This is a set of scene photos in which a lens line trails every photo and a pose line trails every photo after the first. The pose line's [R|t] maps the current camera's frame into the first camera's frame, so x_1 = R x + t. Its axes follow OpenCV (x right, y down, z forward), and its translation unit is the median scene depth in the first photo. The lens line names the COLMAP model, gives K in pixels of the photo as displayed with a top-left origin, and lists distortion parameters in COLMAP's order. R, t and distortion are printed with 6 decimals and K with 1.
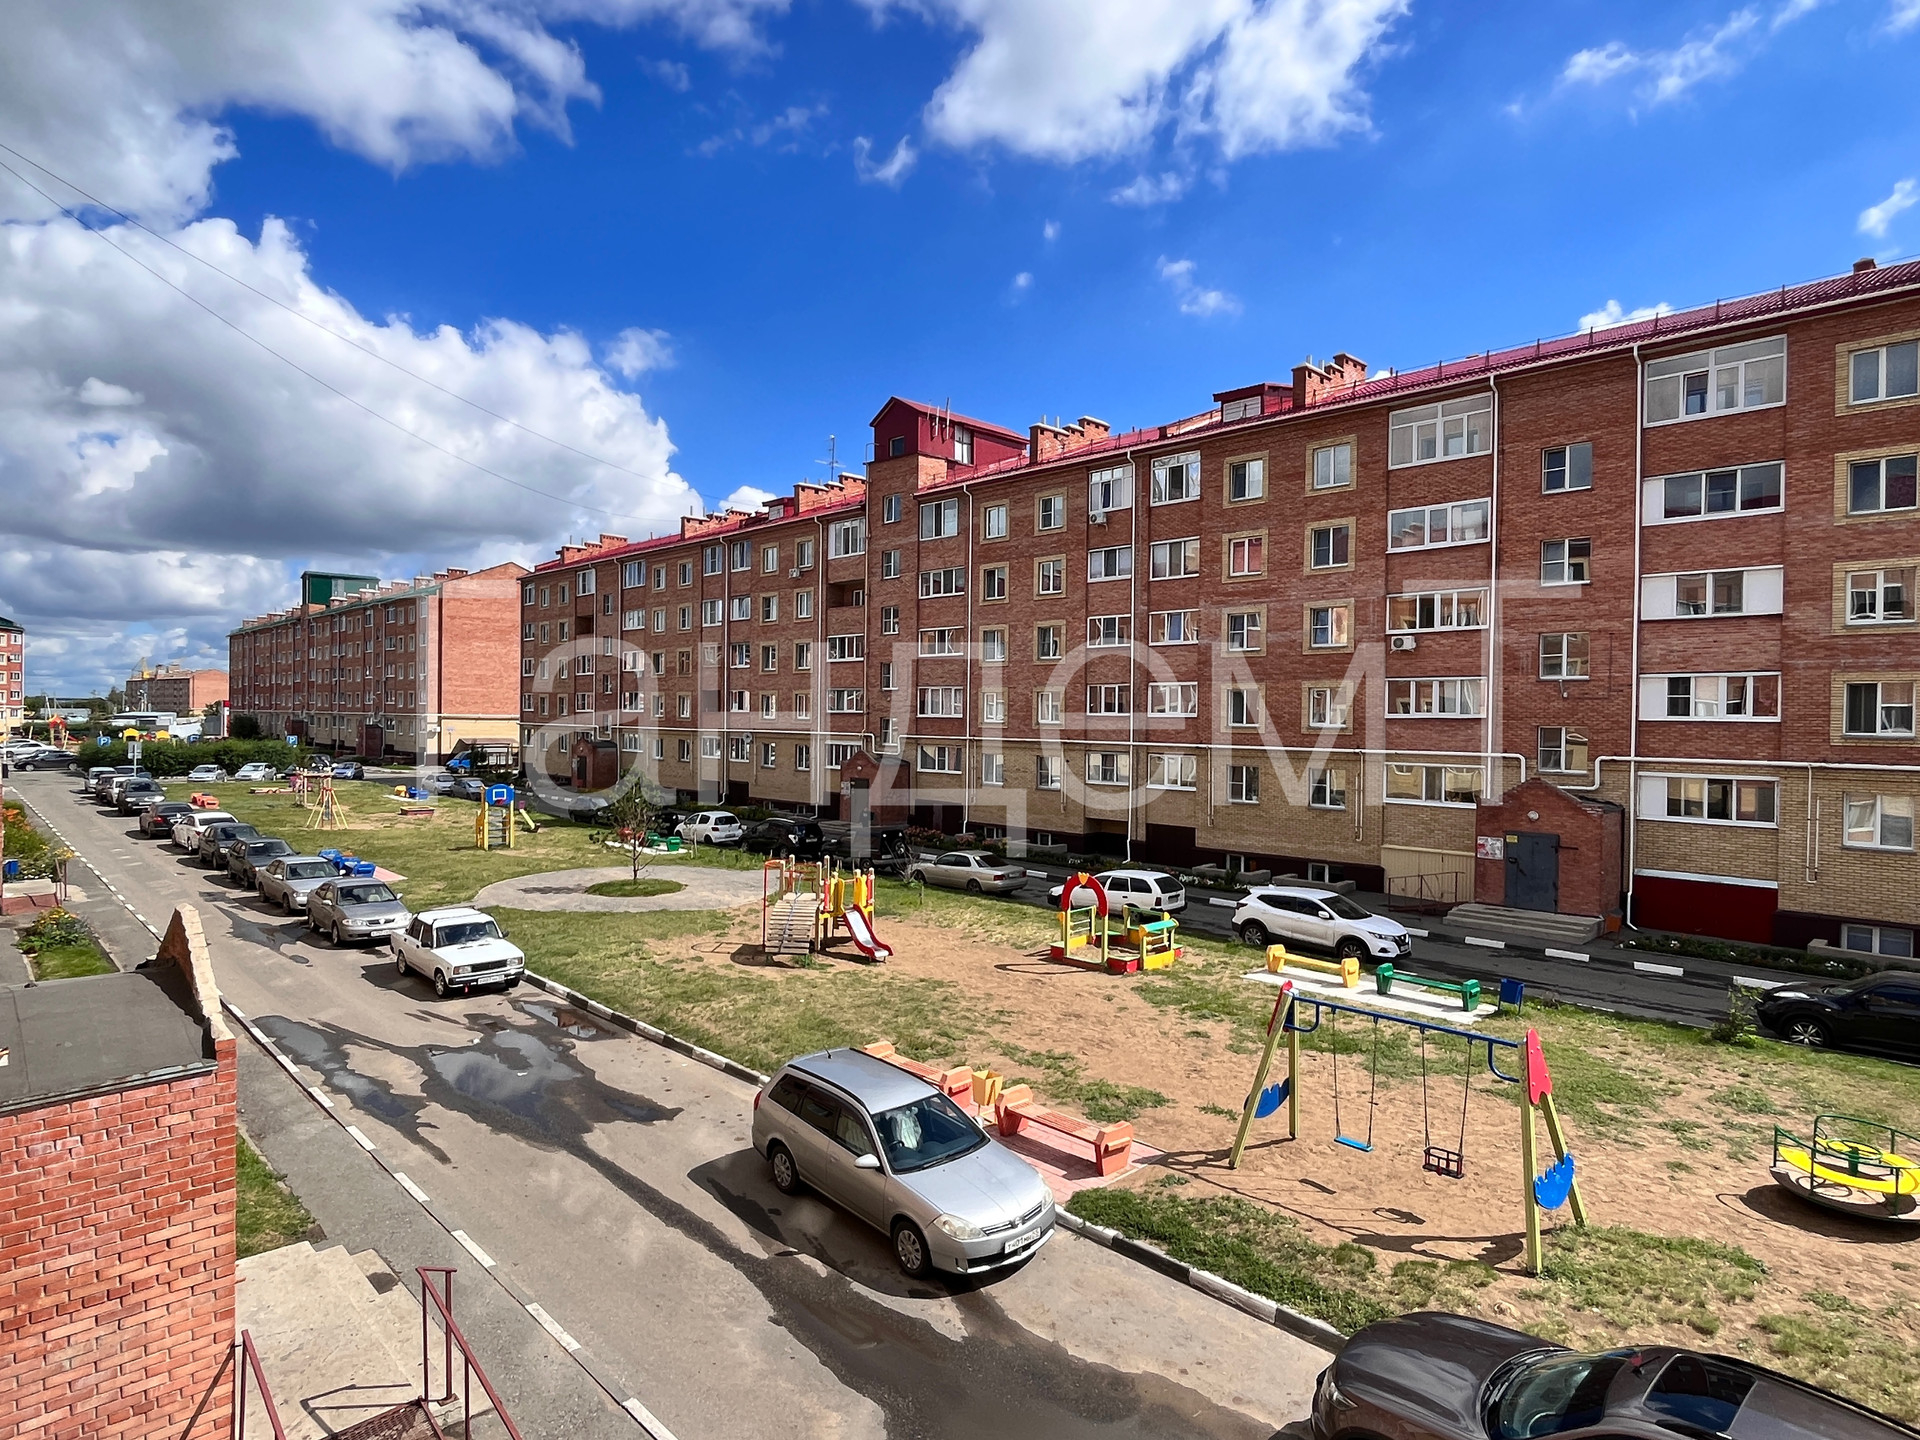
lens RADIAL K [[1076.4, 0, 959.6], [0, 1076.4, 725.0], [0, 0, 1]] dist [-0.001406, 0.000951]
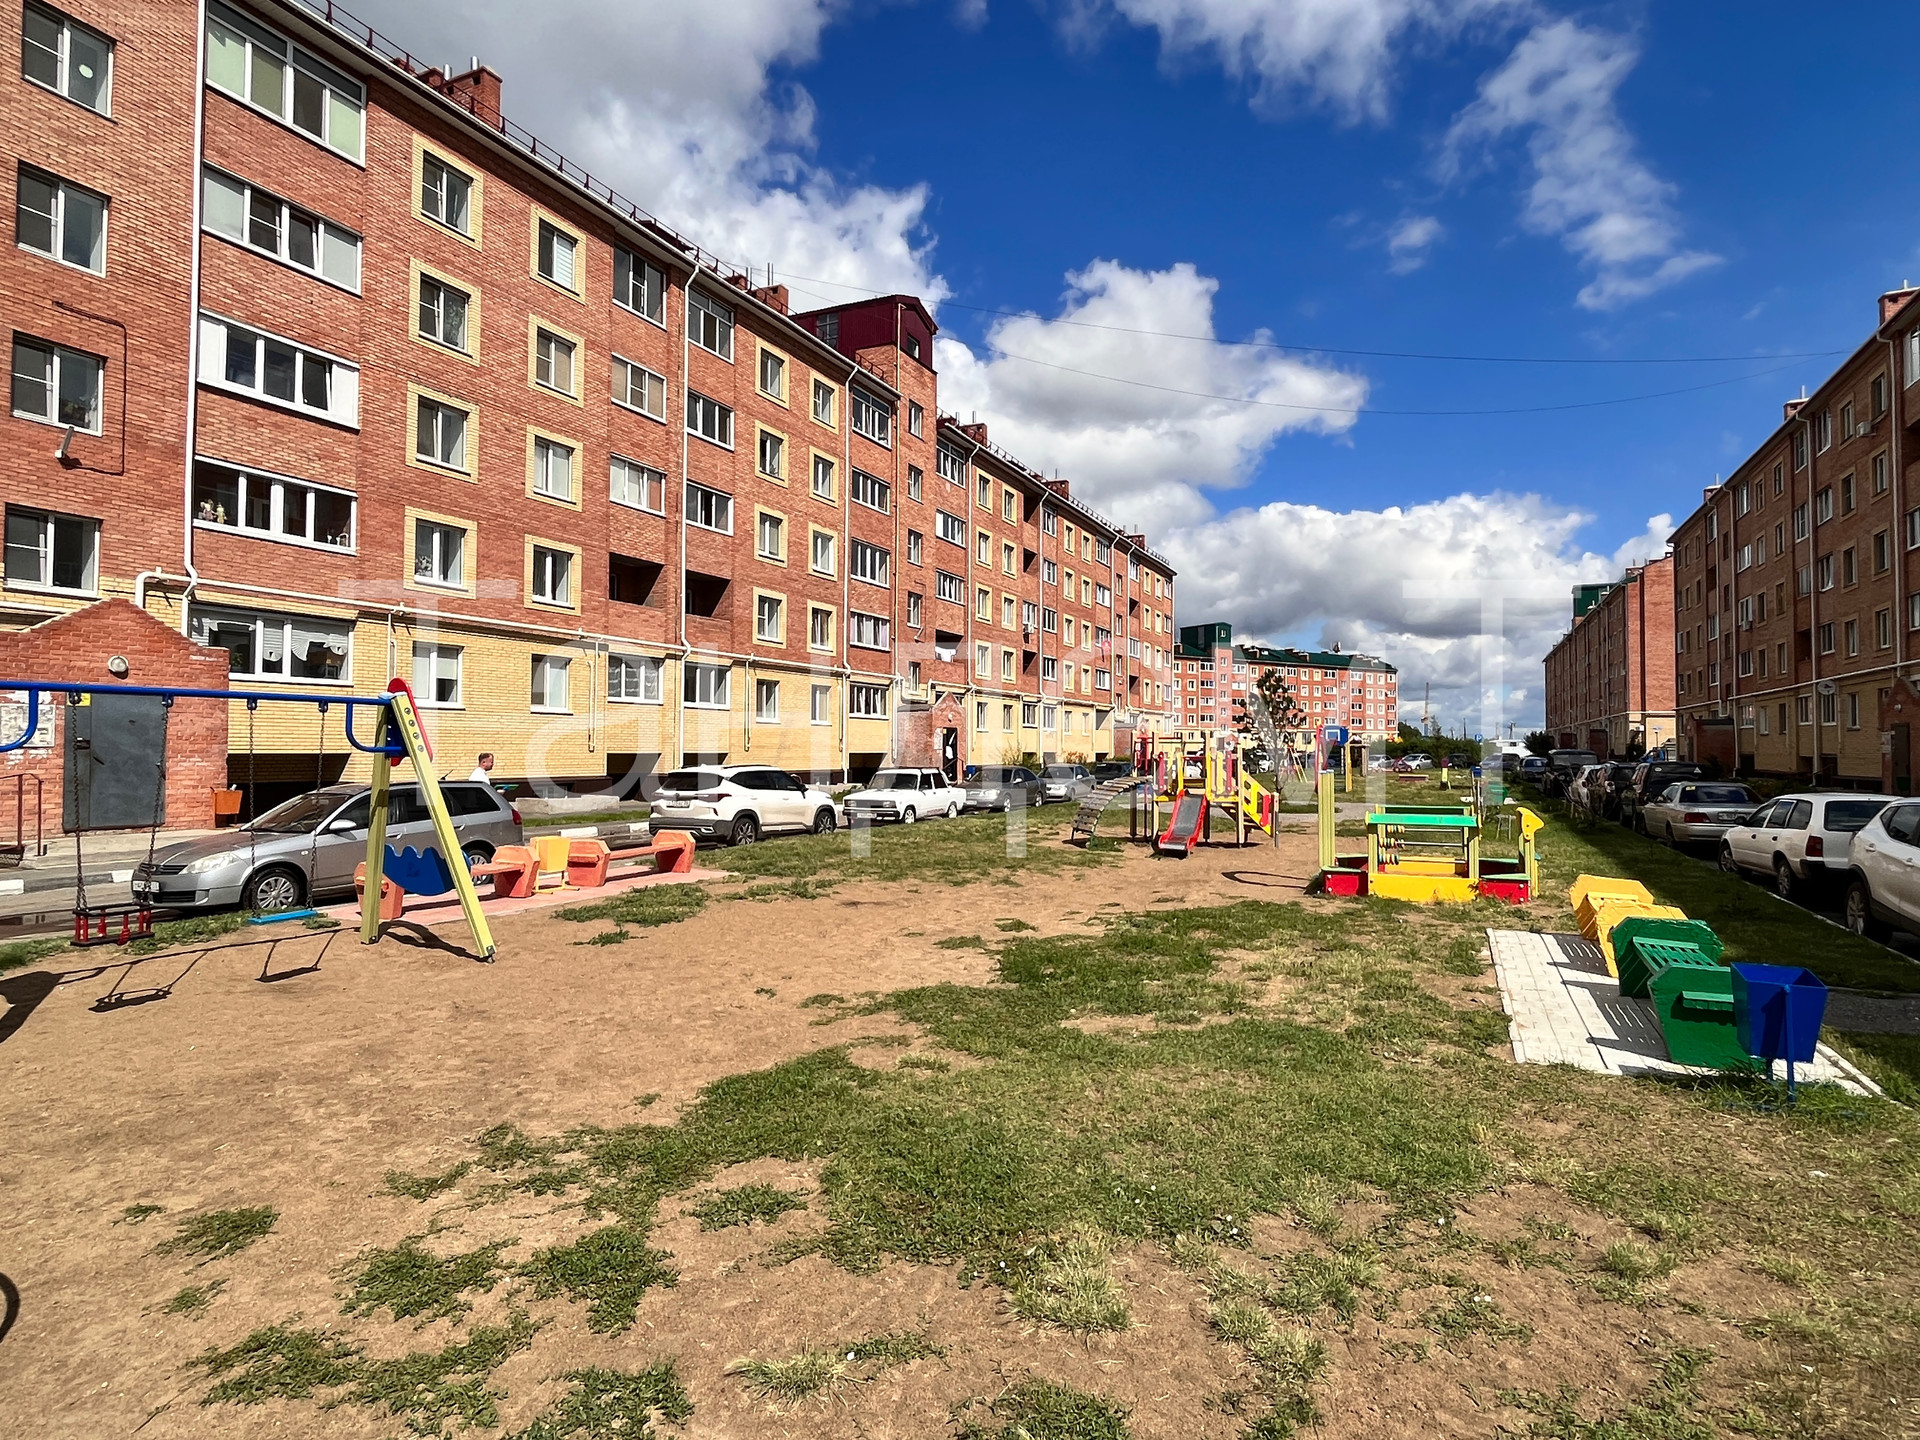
lens RADIAL K [[1039.7, 0, 955.0], [0, 1039.7, 726.3], [0, 0, 1]] dist [-0.005146, -0.001600]
pose [[0.364921, -0.030042, -0.930554, 0.176653], [-0.004122, 0.999417, -0.033882, 0.049583], [0.931029, 0.016200, 0.364585, 0.189512]]
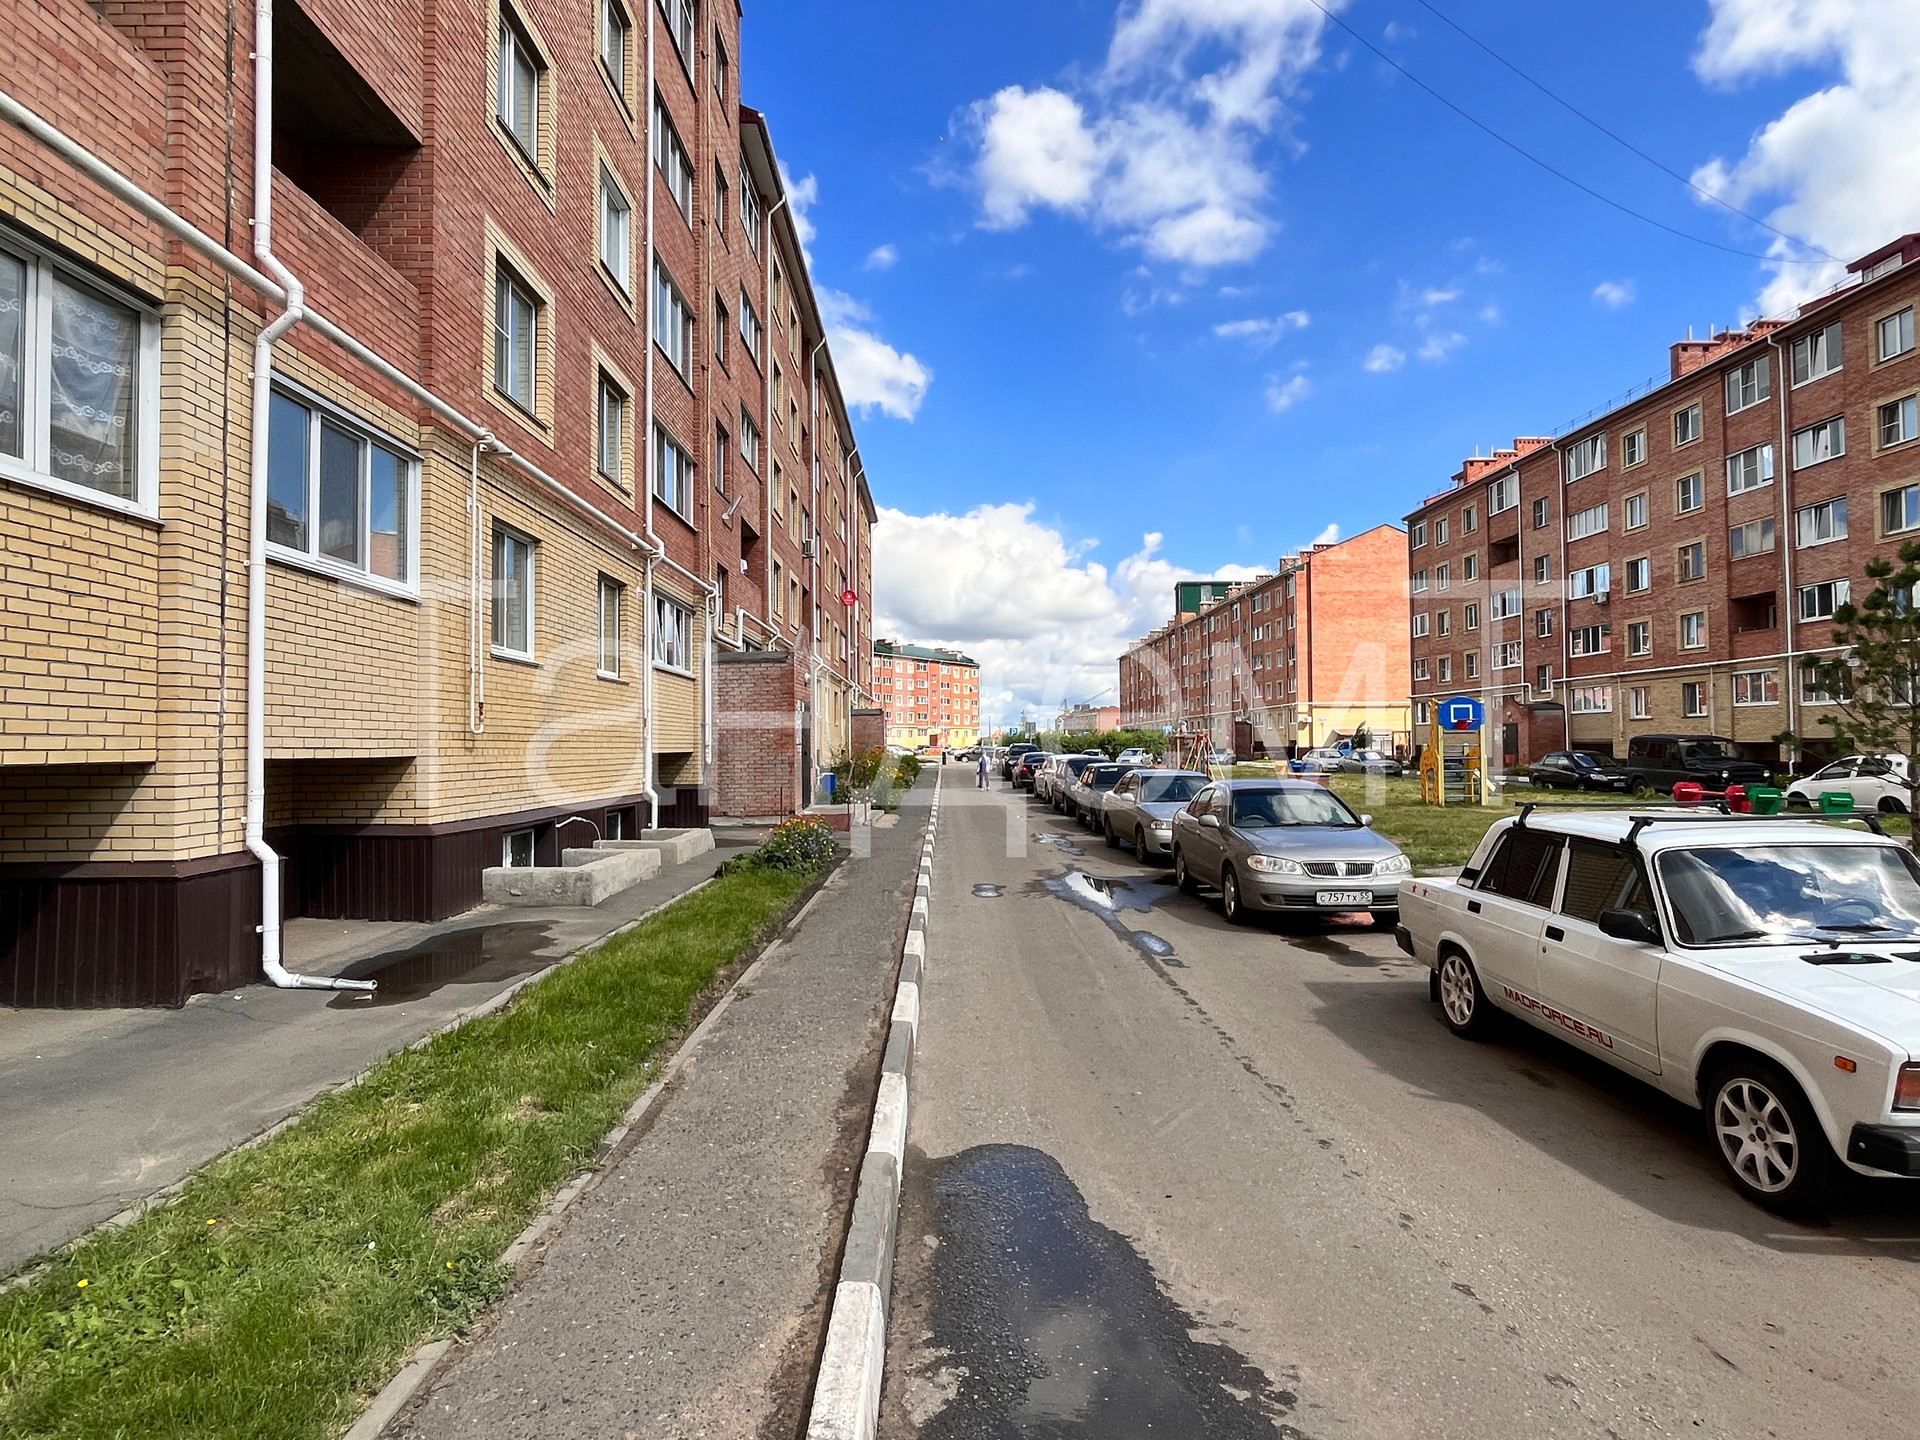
lens RADIAL K [[1078.8, 0, 960.0], [0, 1078.8, 720.0], [0, 0, 1]] dist [-0.002412, -0.001051]
pose [[0.731743, -0.034430, -0.680711, -0.125553], [0.013082, 0.999249, -0.036480, 0.047211], [0.681455, 0.017789, 0.731644, 0.211360]]
